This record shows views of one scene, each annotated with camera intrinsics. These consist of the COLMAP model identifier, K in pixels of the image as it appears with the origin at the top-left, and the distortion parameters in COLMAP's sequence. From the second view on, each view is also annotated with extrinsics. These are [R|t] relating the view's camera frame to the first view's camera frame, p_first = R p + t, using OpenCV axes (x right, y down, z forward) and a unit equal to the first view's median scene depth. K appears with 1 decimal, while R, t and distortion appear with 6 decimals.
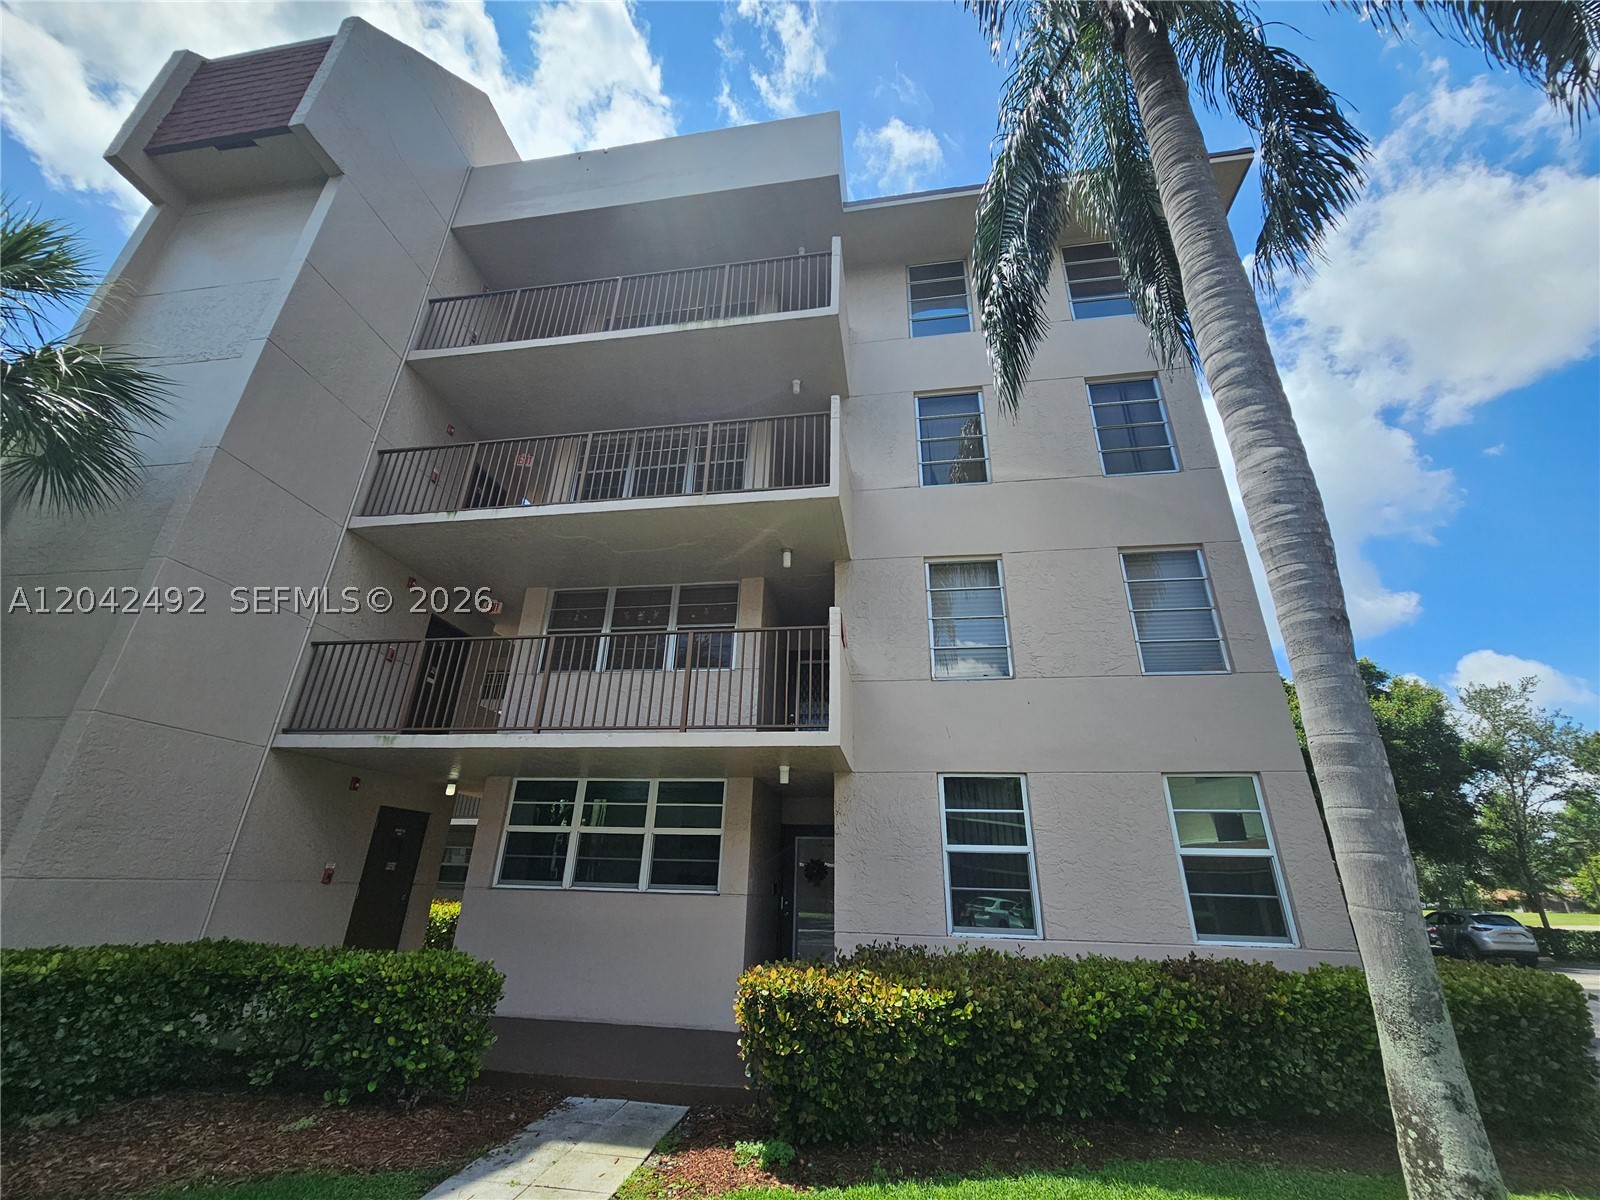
lens RADIAL K [[651.6, 0, 800.0], [0, 651.6, 599.8], [0, 0, 1]] dist [-0.002915, 0.000242]
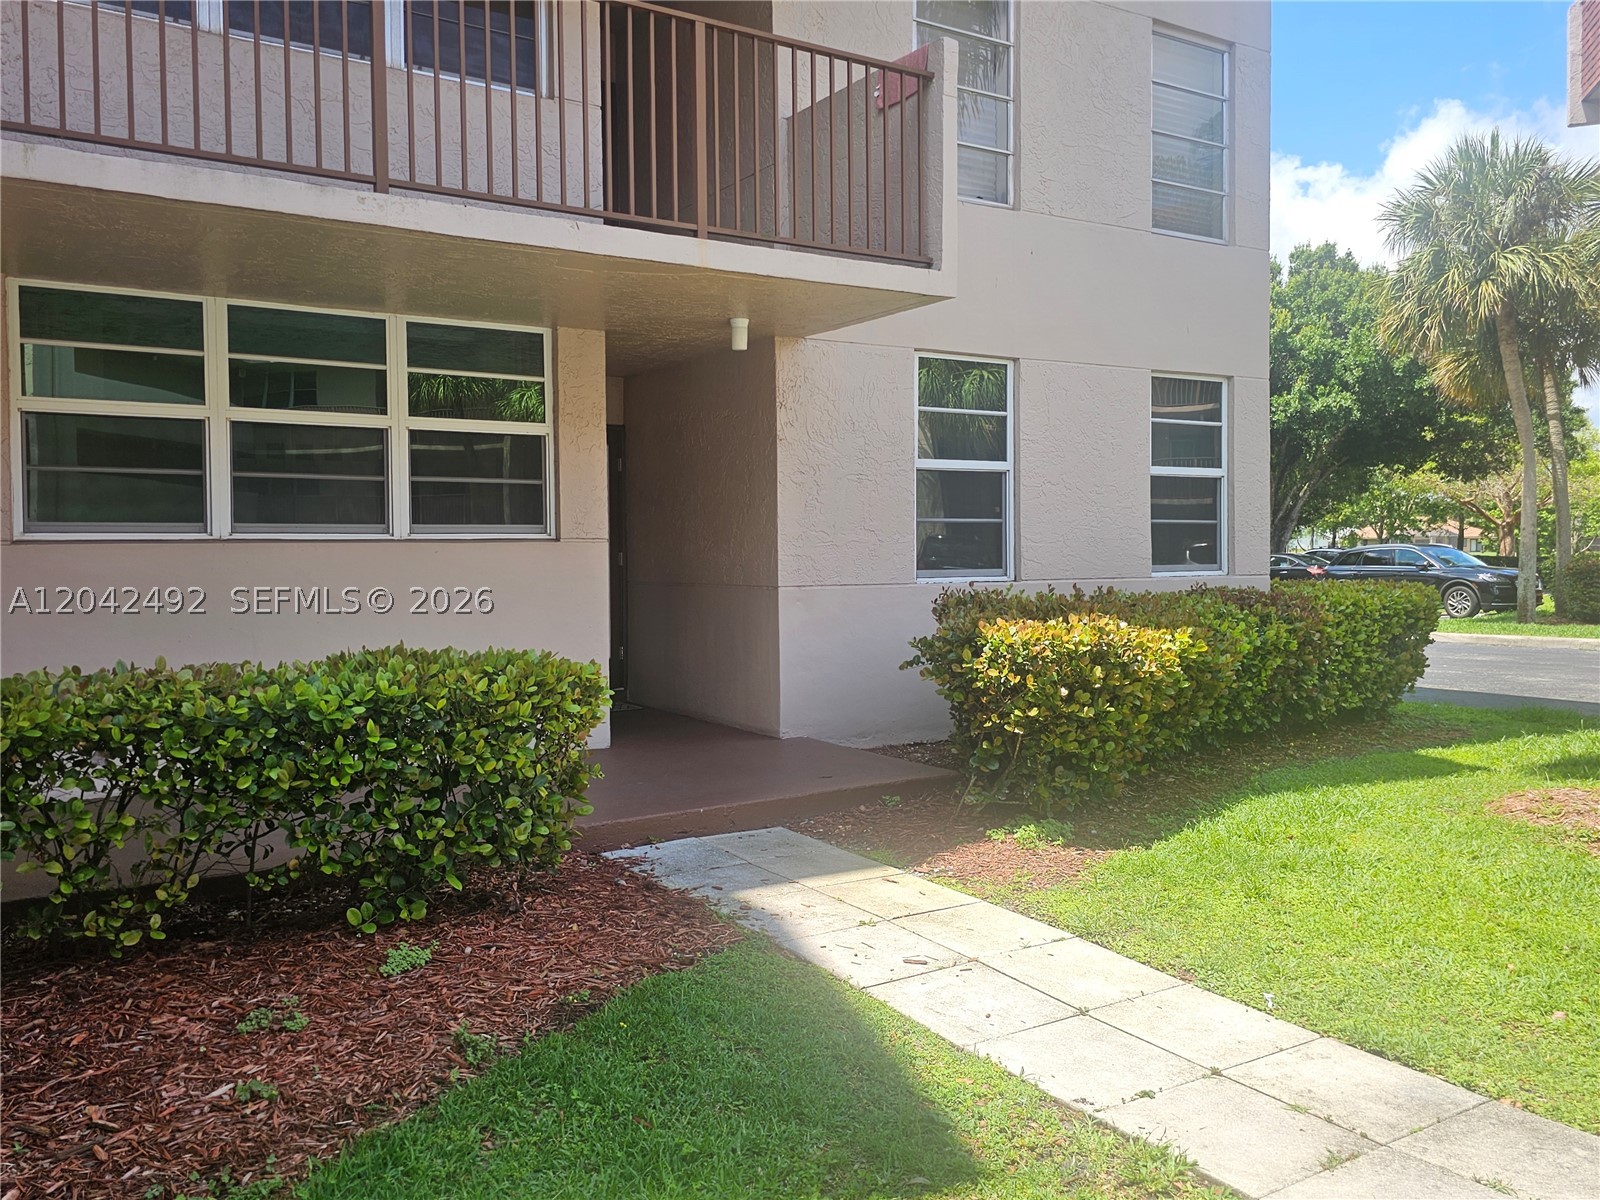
lens RADIAL K [[1281.1, 0, 766.9], [0, 1281.1, 571.1], [0, 0, 1]] dist [0.069851, -0.071773]
pose [[0.759790, -0.041375, 0.648850, -0.642115], [-0.237679, 0.911224, 0.336423, 0.072931], [-0.605168, -0.409829, 0.682505, 0.148738]]
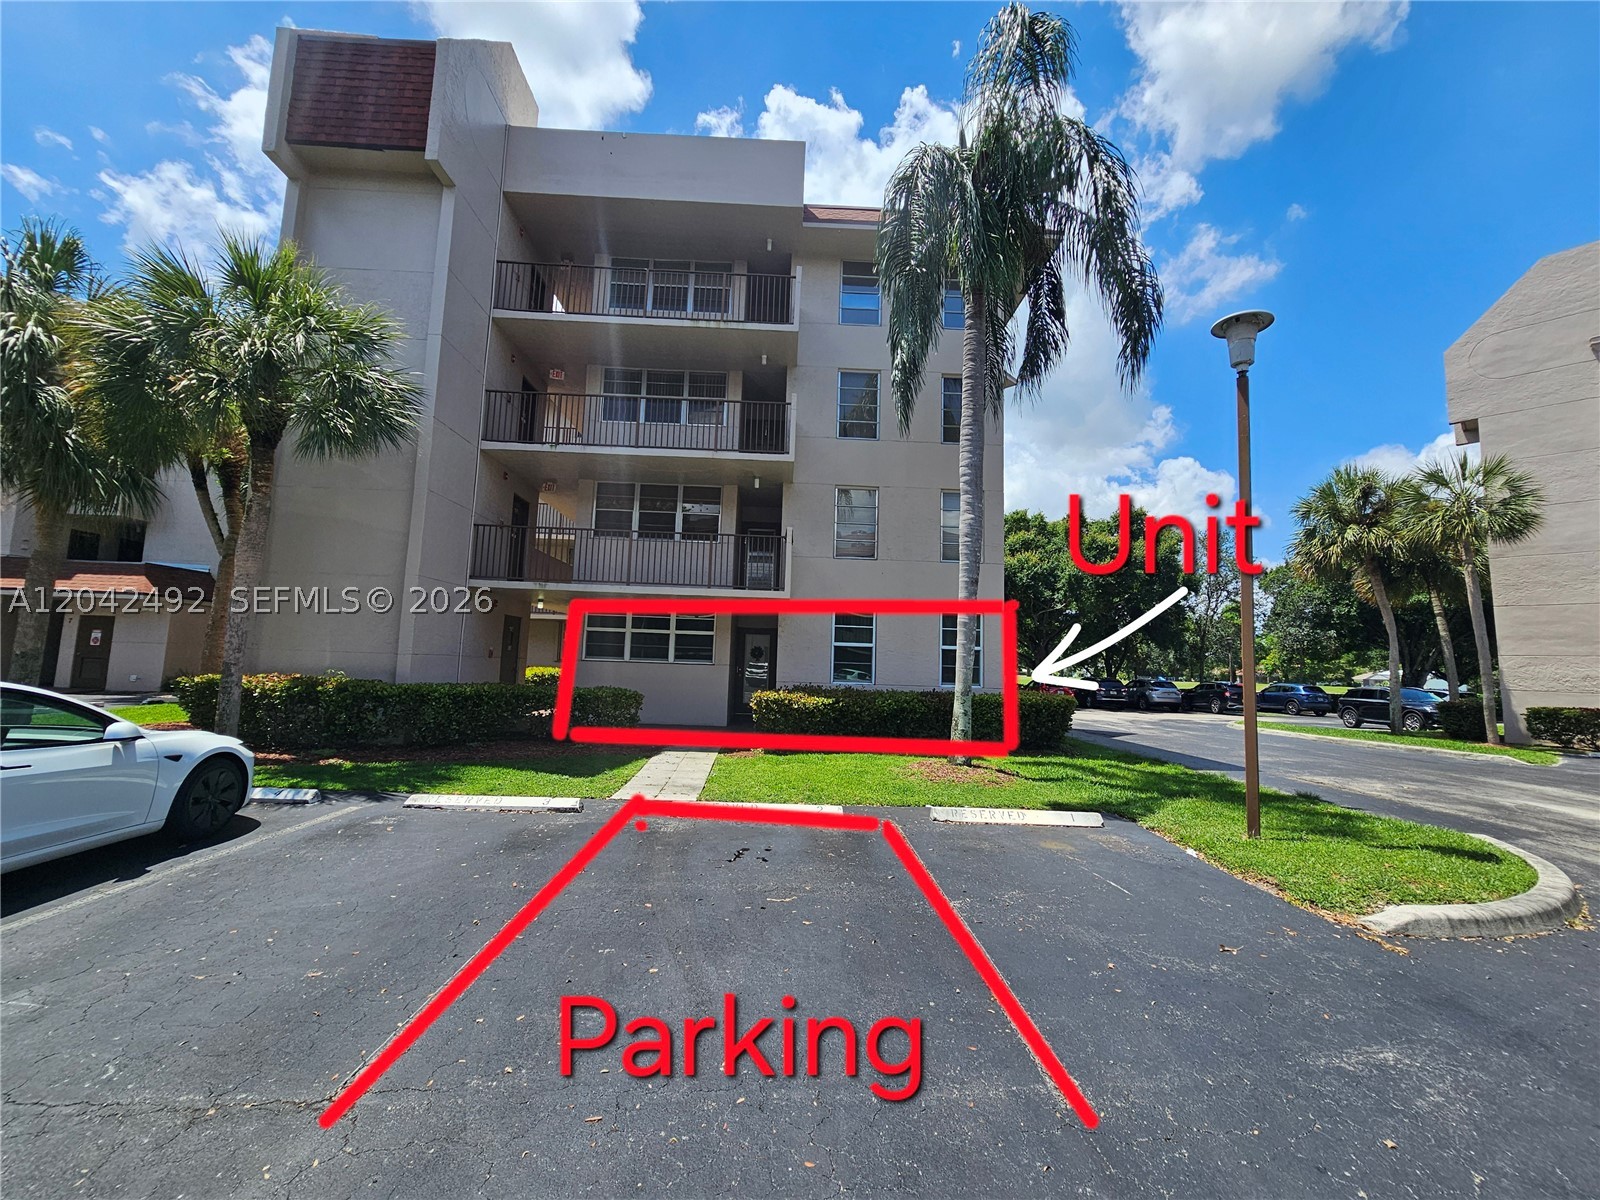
lens RADIAL K [[651.6, 0, 804.2], [0, 651.6, 591.7], [0, 0, 1]] dist [-0.002915, 0.000242]
pose [[0.981995, 0.027903, 0.186833, -0.214303], [-0.083223, 0.951782, 0.295270, -0.313938], [-0.169586, -0.305502, 0.936968, -0.717993]]
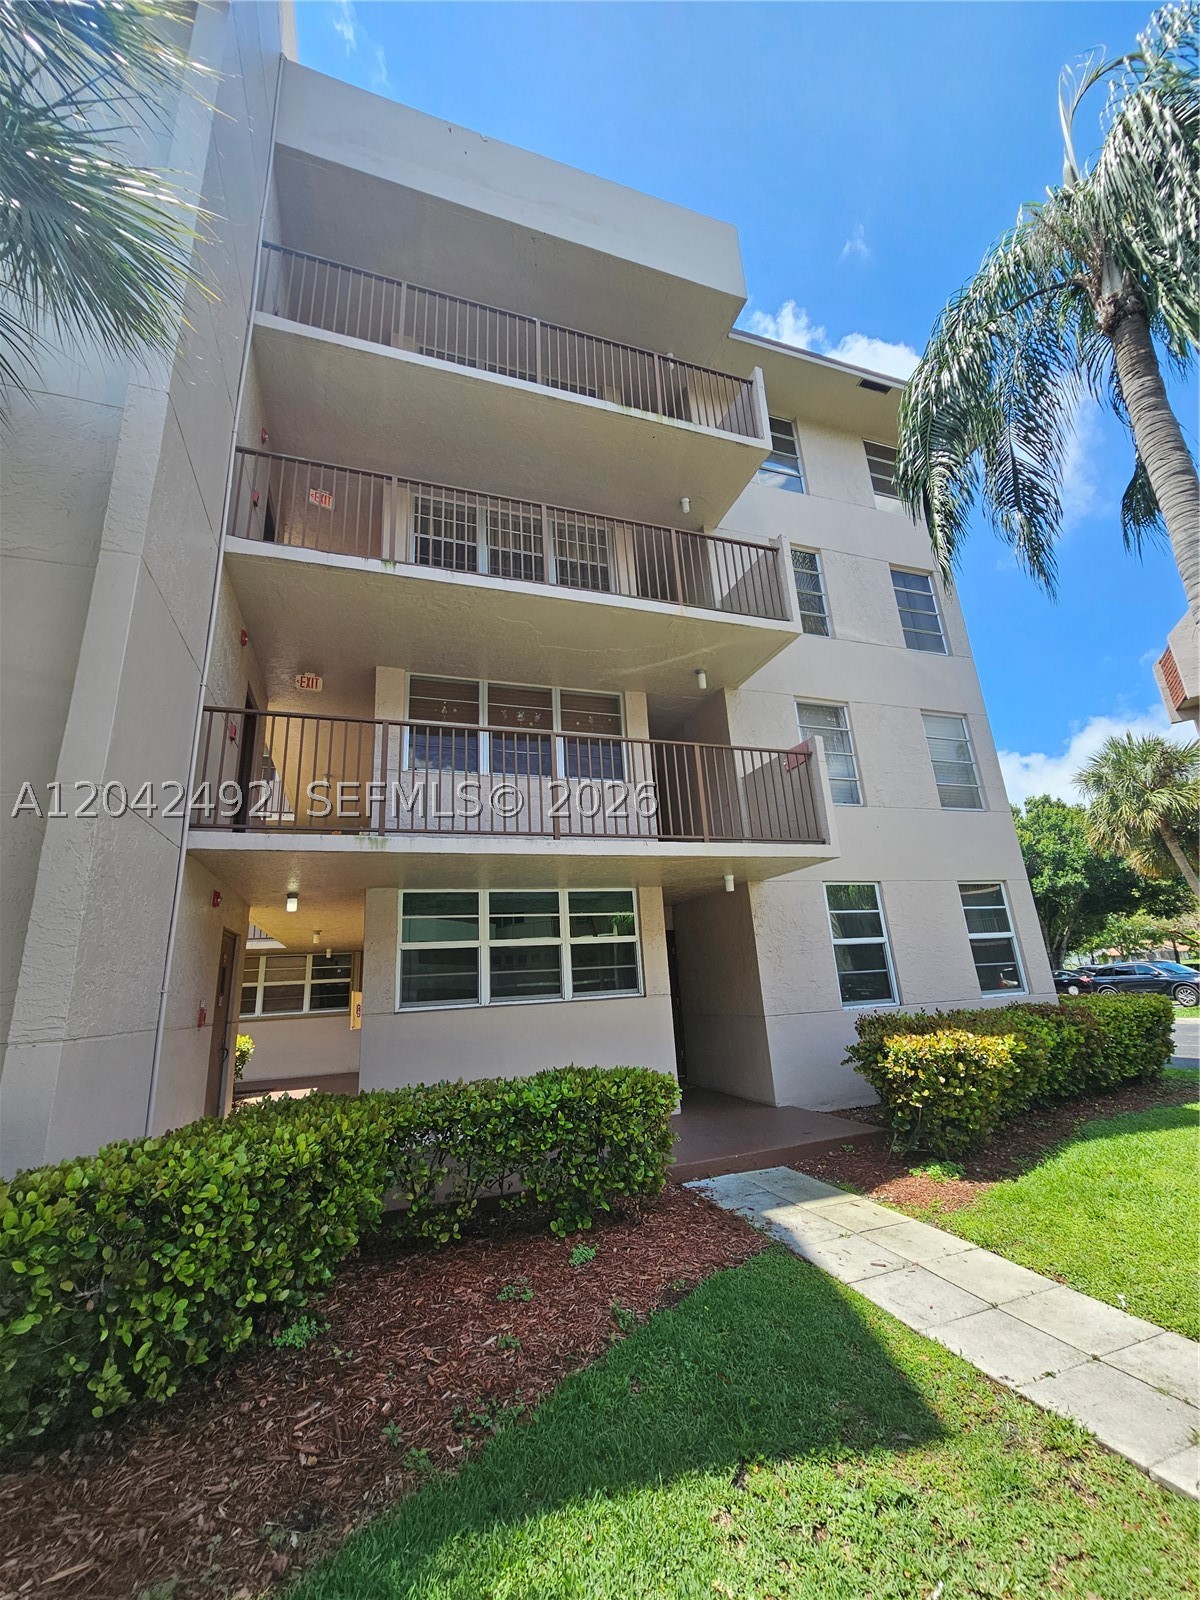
lens RADIAL K [[651.6, 0, 603.4], [0, 651.6, 793.3], [0, 0, 1]] dist [-0.002915, 0.000242]
pose [[0.880191, 0.063205, 0.470392, -0.653568], [-0.116298, 0.989601, 0.084645, 0.047047], [-0.460151, -0.129210, 0.878388, 0.145632]]
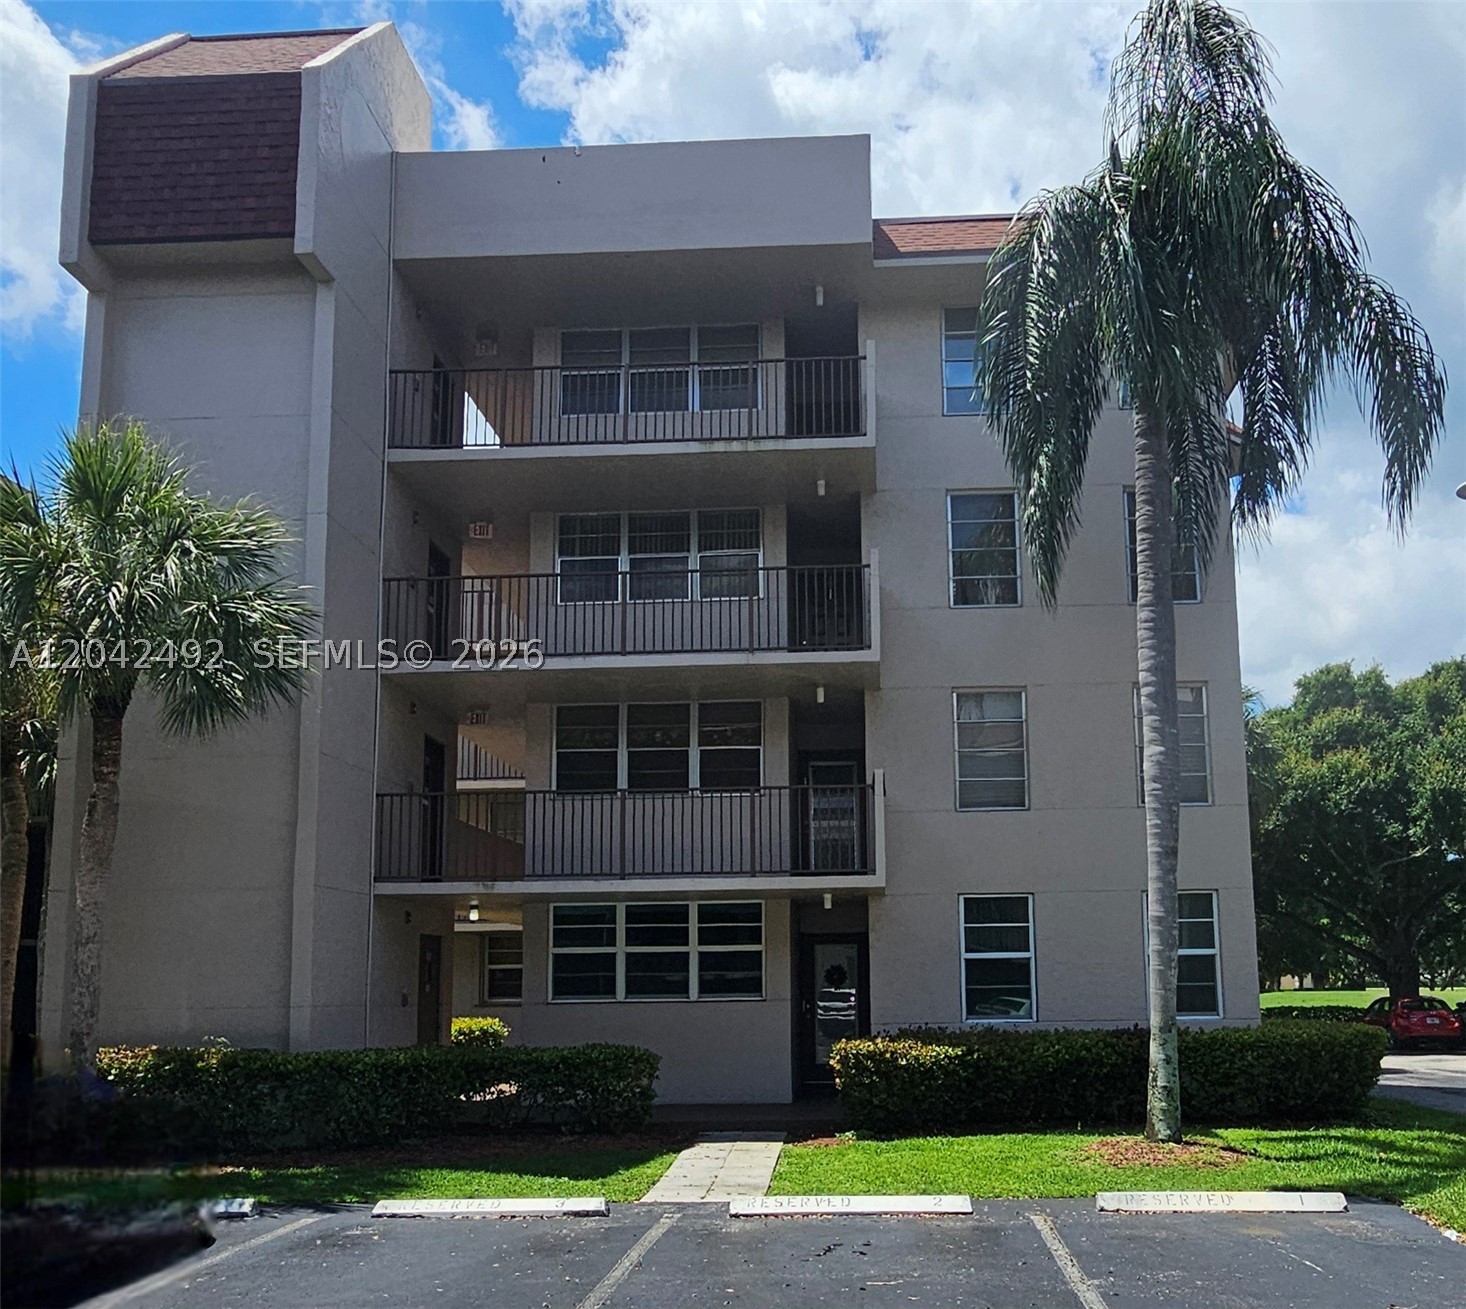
lens RADIAL K [[1372.2, 0, 836.4], [0, 1372.2, 792.0], [0, 0, 1]] dist [-0.005354, 0.000000]
pose [[0.992095, -0.021909, 0.123558, -0.272263], [-0.012184, 0.963170, 0.268616, -0.508813], [-0.124893, -0.267998, 0.955290, -1.131808]]
